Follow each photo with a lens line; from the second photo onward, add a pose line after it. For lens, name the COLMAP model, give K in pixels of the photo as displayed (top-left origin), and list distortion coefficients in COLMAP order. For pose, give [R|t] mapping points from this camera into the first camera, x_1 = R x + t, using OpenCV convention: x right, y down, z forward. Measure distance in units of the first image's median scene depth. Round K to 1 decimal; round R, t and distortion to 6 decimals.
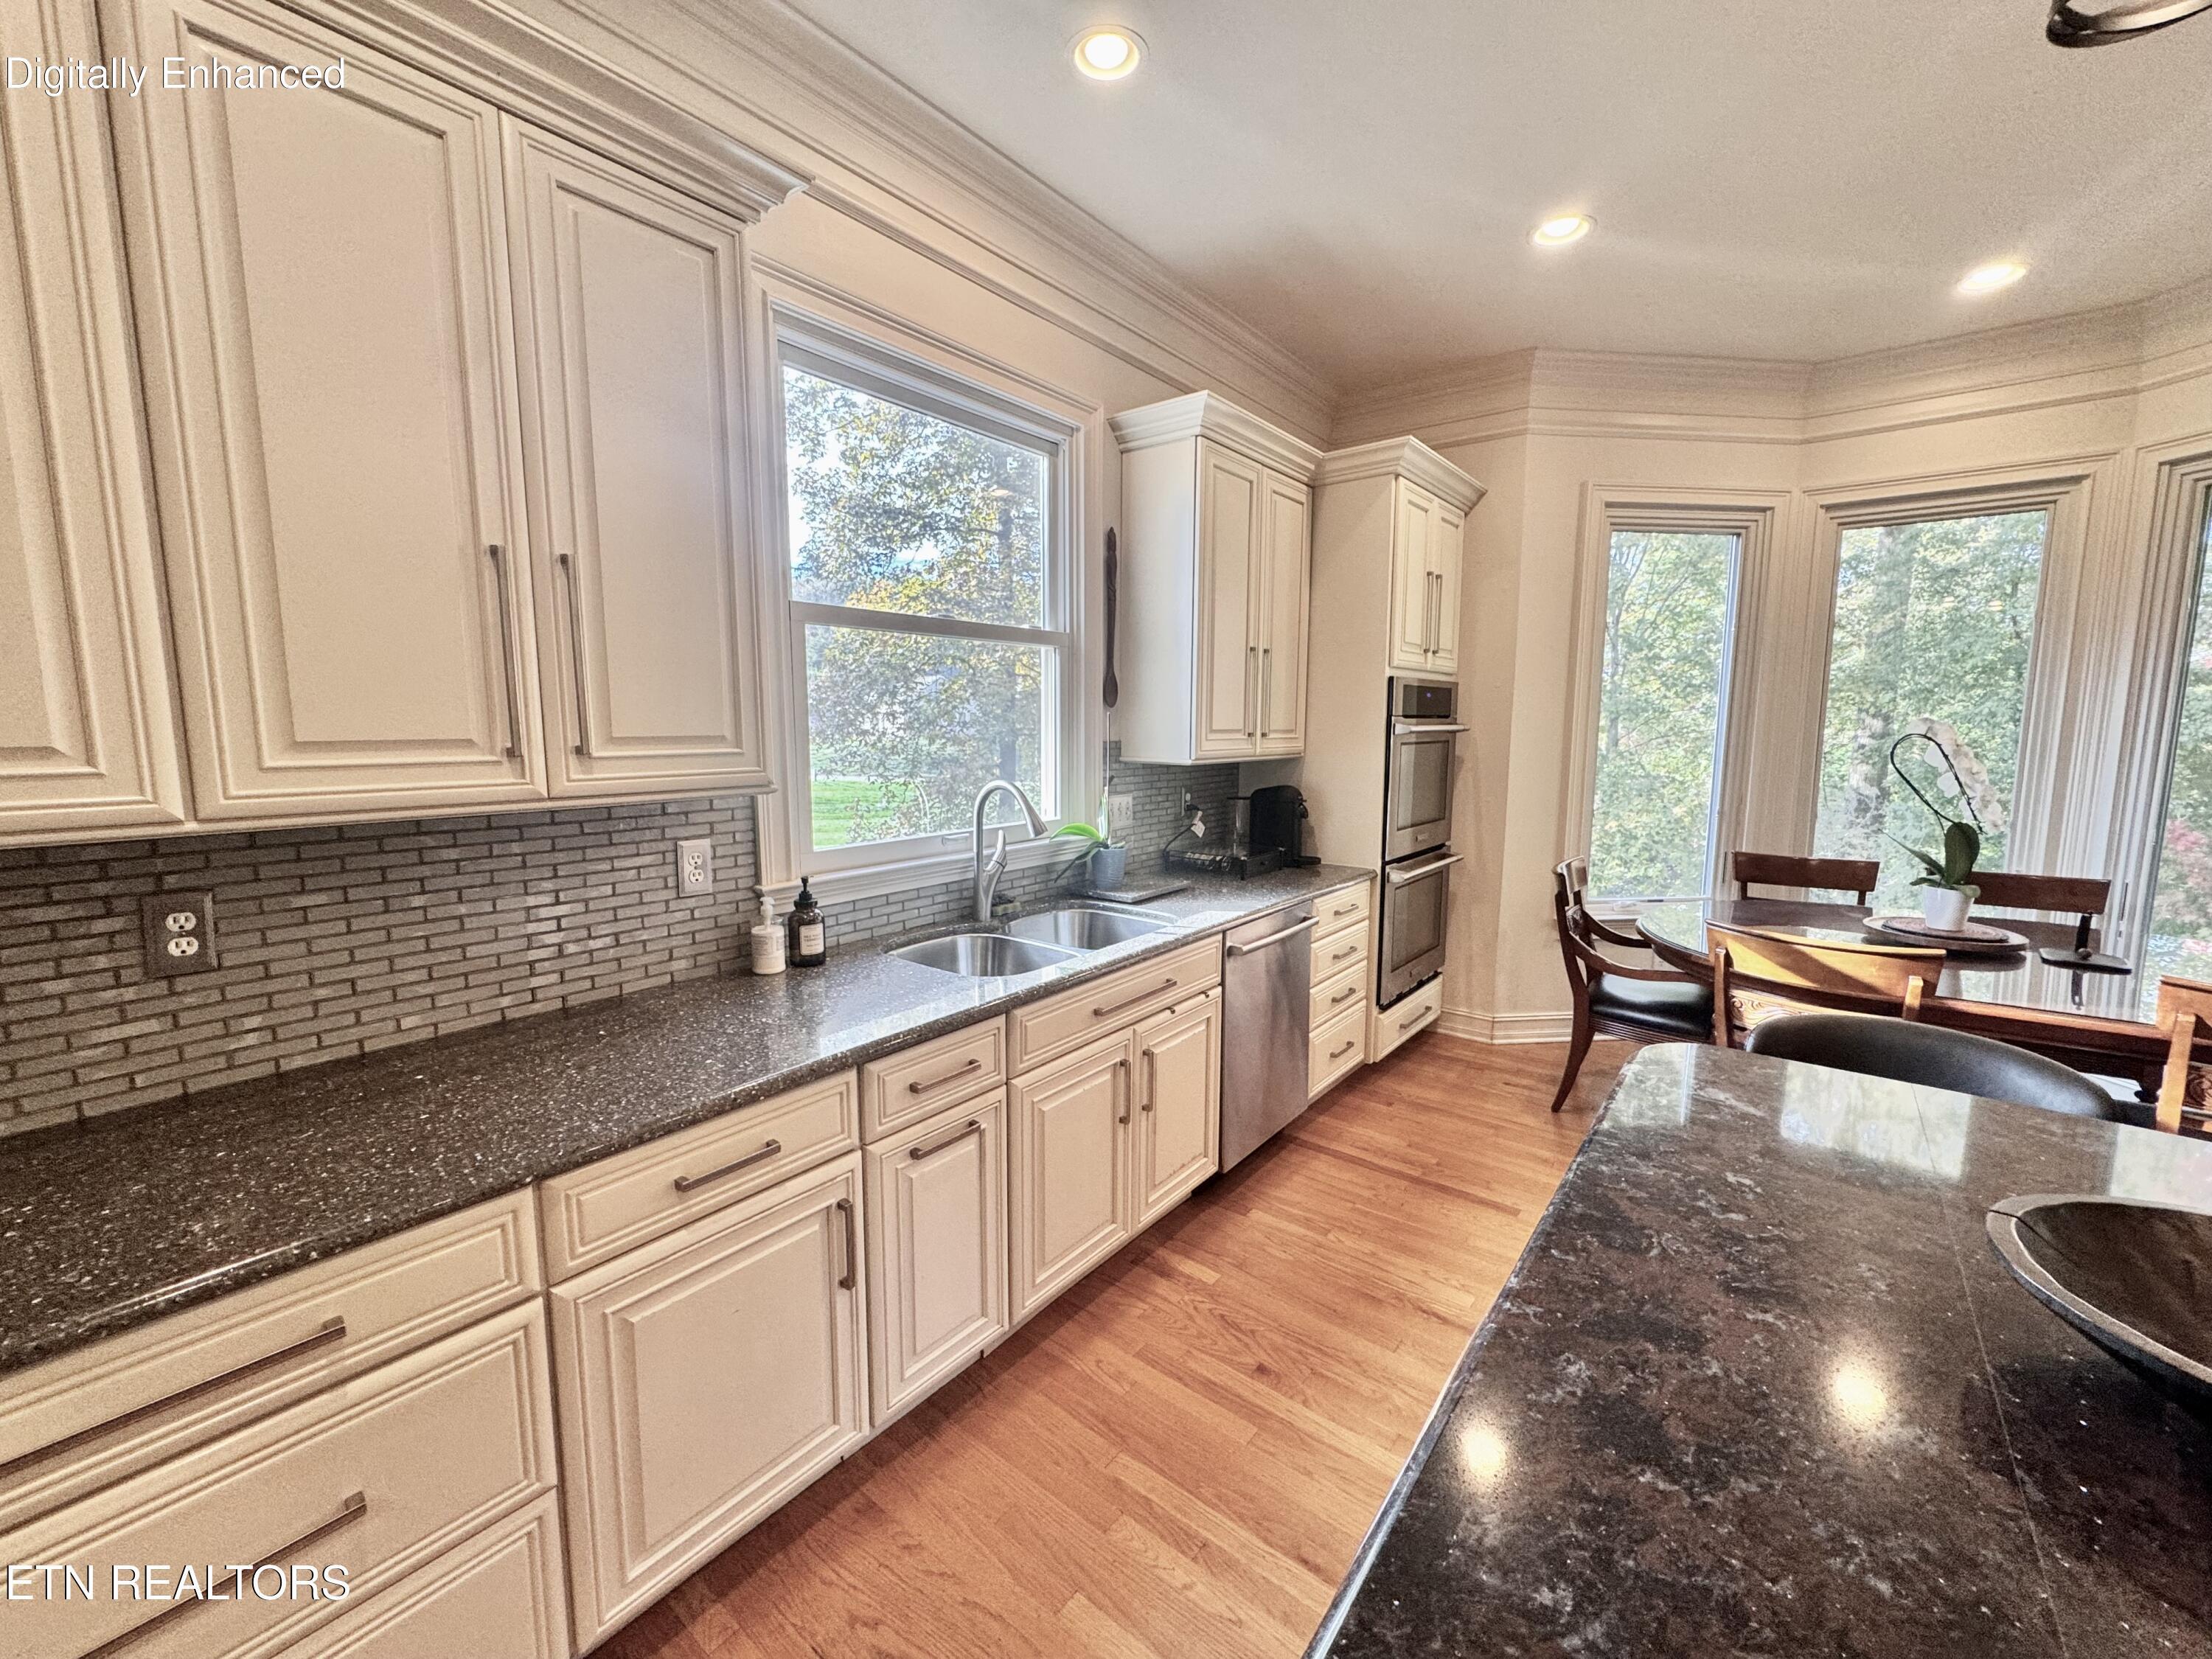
lens RADIAL K [[885.9, 0, 1097.0], [0, 885.9, 820.0], [0, 0, 1]] dist [-0.001083, 0.000370]
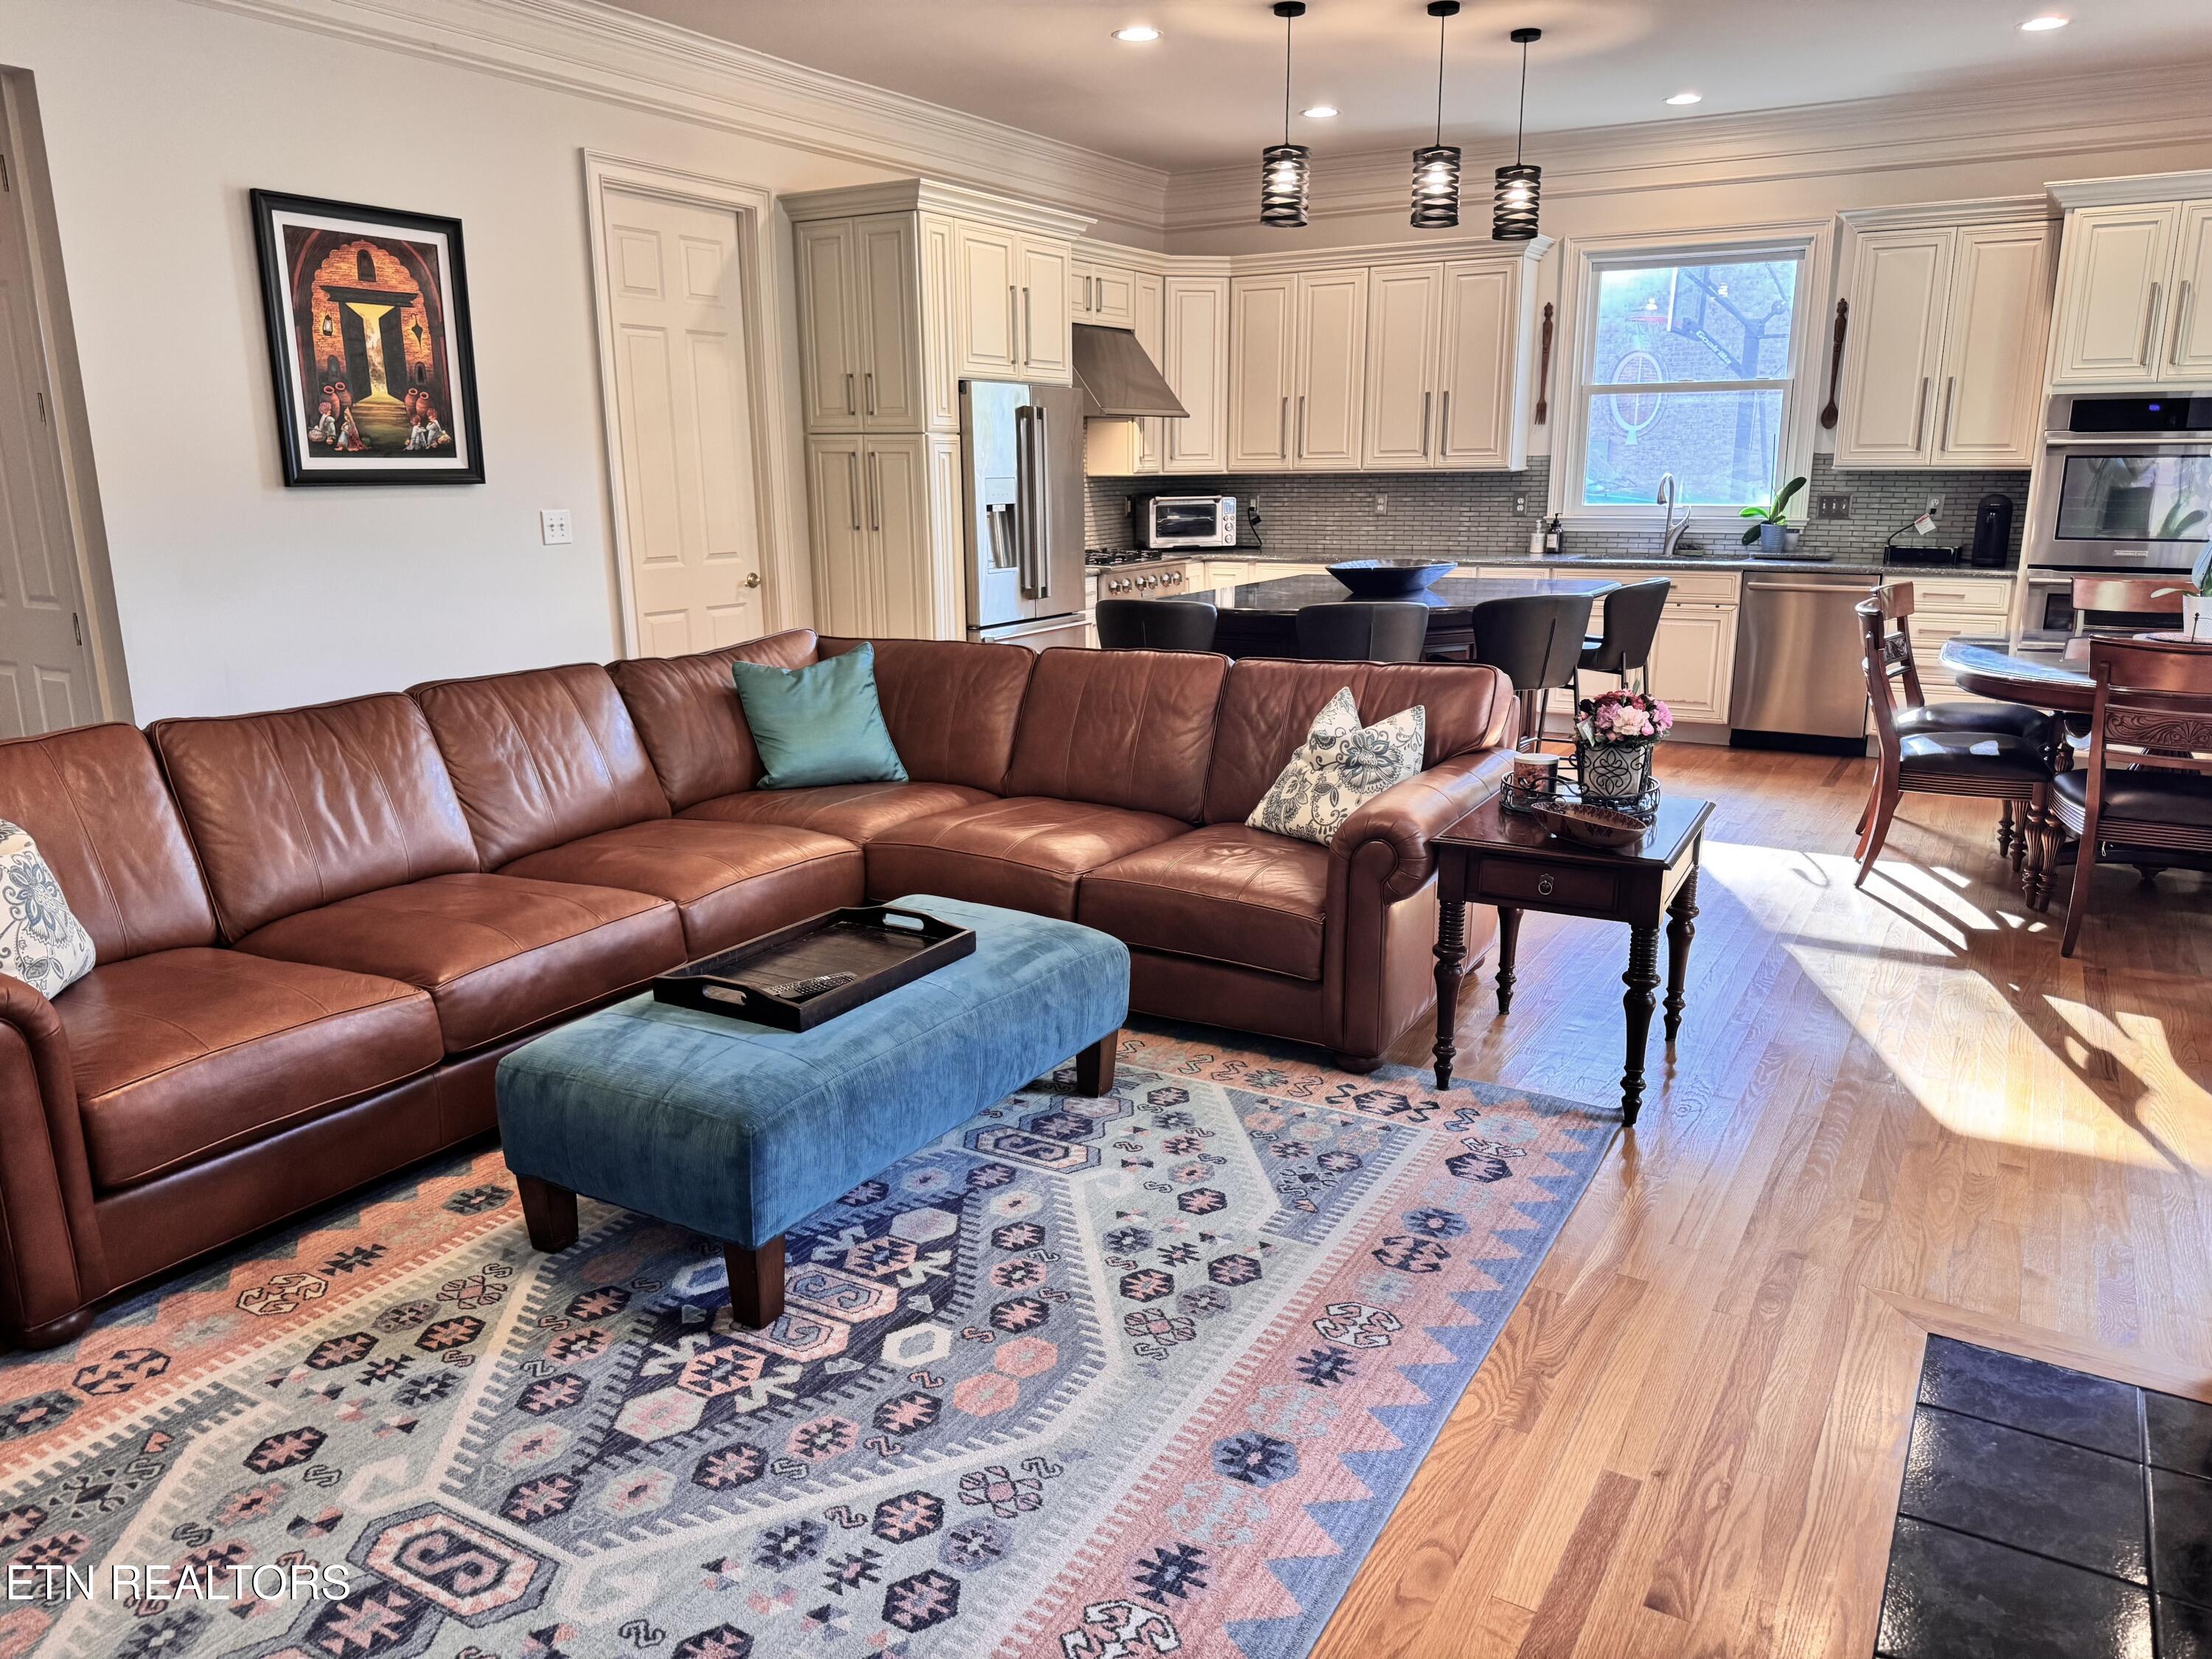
lens RADIAL K [[1565.6, 0, 1113.4], [0, 1565.6, 837.3], [0, 0, 1]] dist [0.049603, -0.058012]
pose [[0.151026, 0.225567, -0.962450, 2.535601], [-0.106843, 0.971639, 0.210955, 0.100823], [0.982739, 0.070972, 0.170843, -0.532209]]
